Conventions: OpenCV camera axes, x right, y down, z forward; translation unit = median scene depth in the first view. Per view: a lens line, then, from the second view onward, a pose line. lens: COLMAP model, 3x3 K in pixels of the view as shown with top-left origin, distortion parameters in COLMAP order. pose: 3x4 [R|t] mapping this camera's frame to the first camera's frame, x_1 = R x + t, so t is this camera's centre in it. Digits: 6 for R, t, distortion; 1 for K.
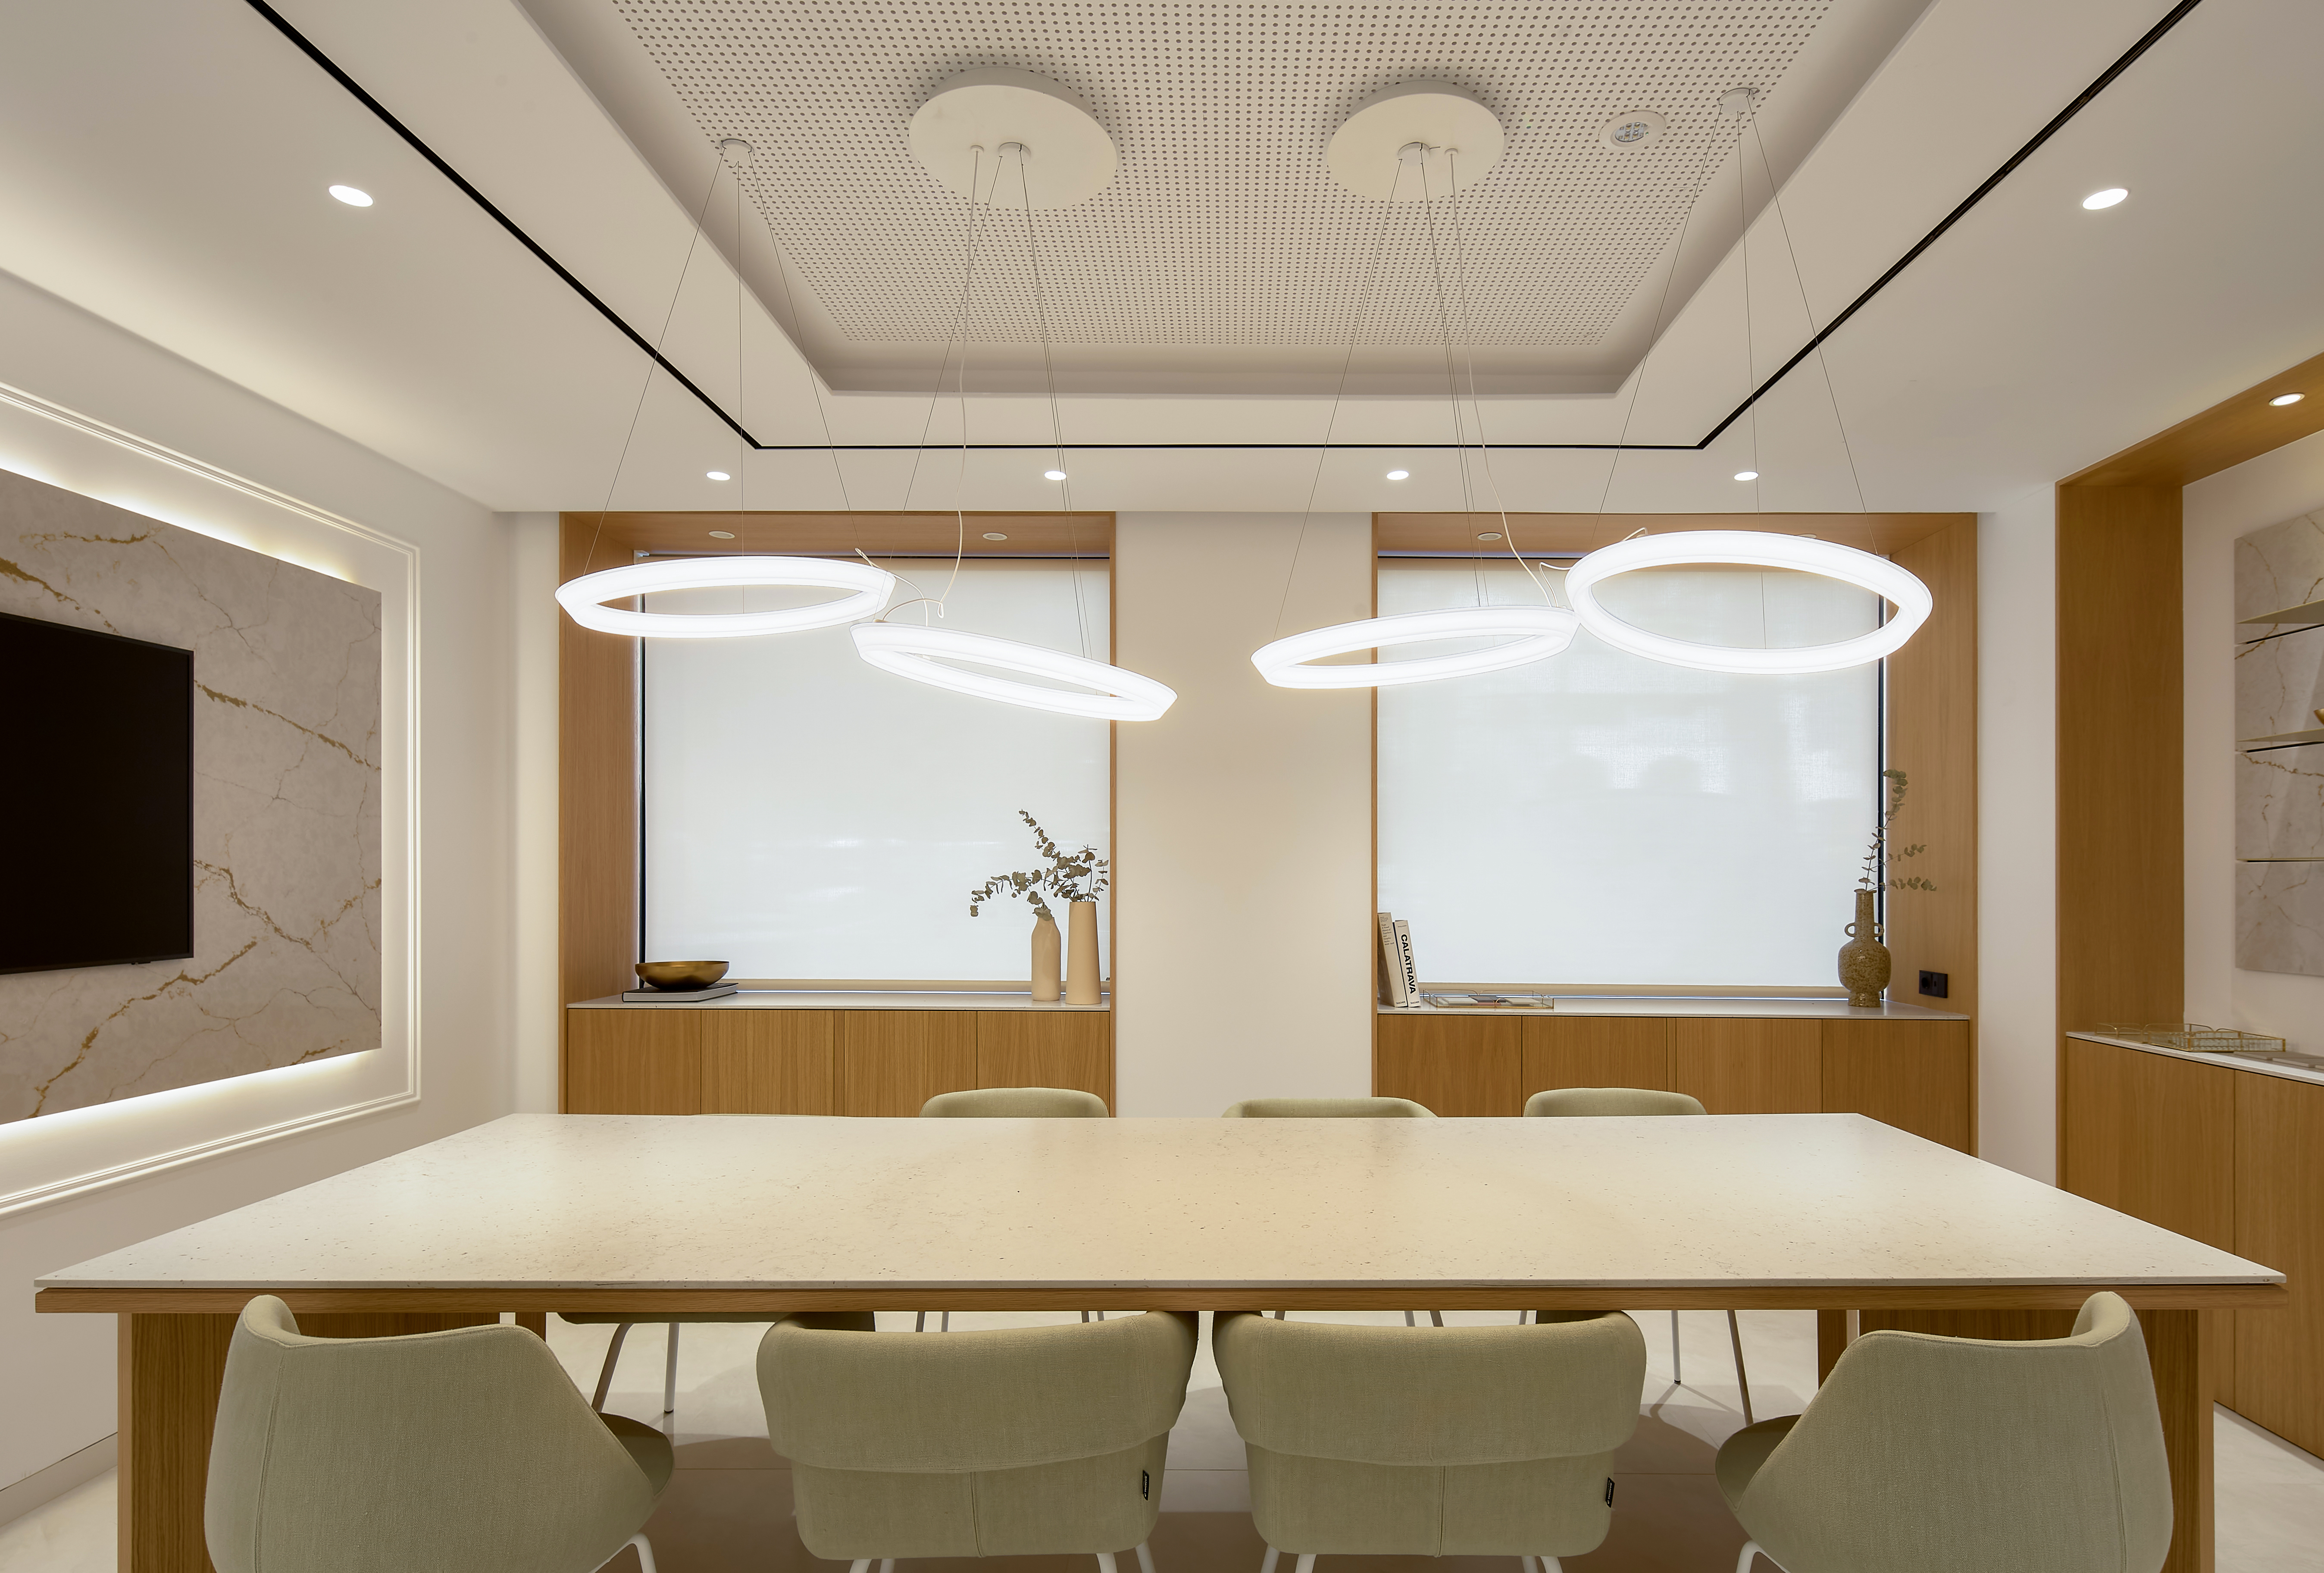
lens RADIAL K [[1204.8, 0, 1169.6], [0, 1204.8, 862.3], [0, 0, 1]] dist [0.000999, -0.000295]
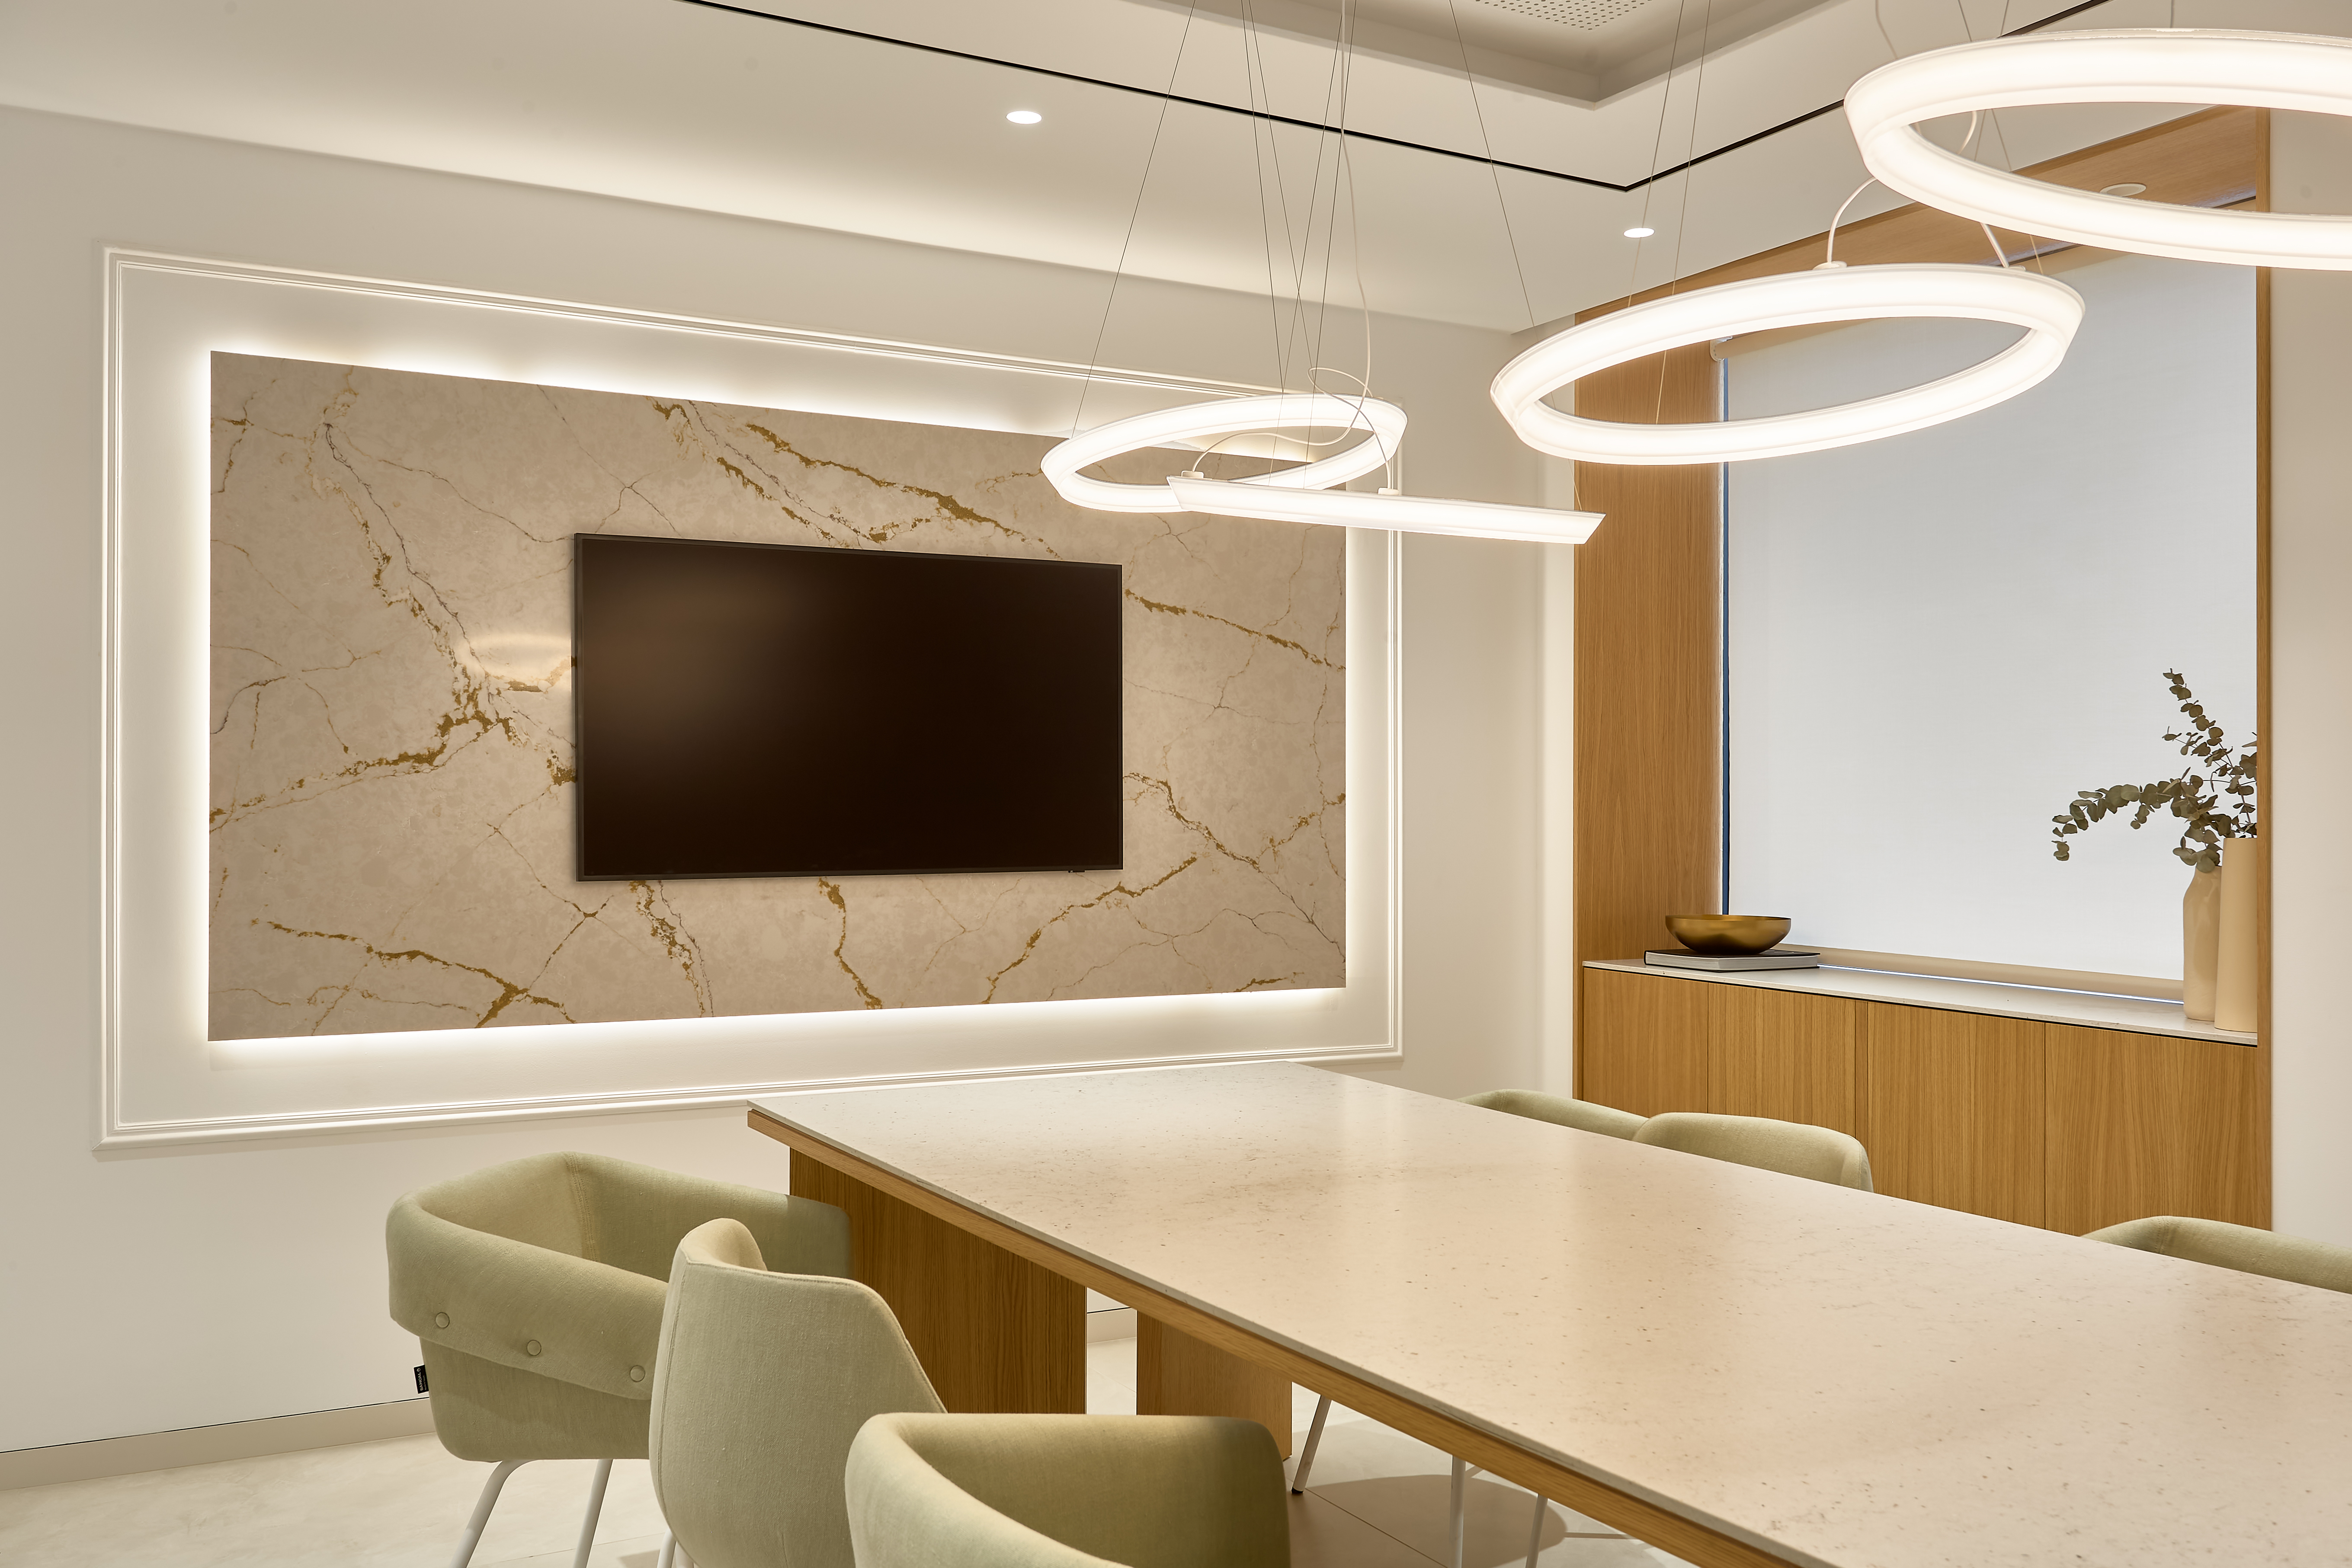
lens RADIAL K [[2006.4, 0, 1176.0], [0, 2006.4, 784.0], [0, 0, 1]] dist [0.000422, 0.000680]
pose [[0.485572, -0.005825, -0.874177, 0.579435], [0.002930, 0.999983, -0.005036, 0.014150], [0.874192, -0.000116, 0.485581, 0.193805]]
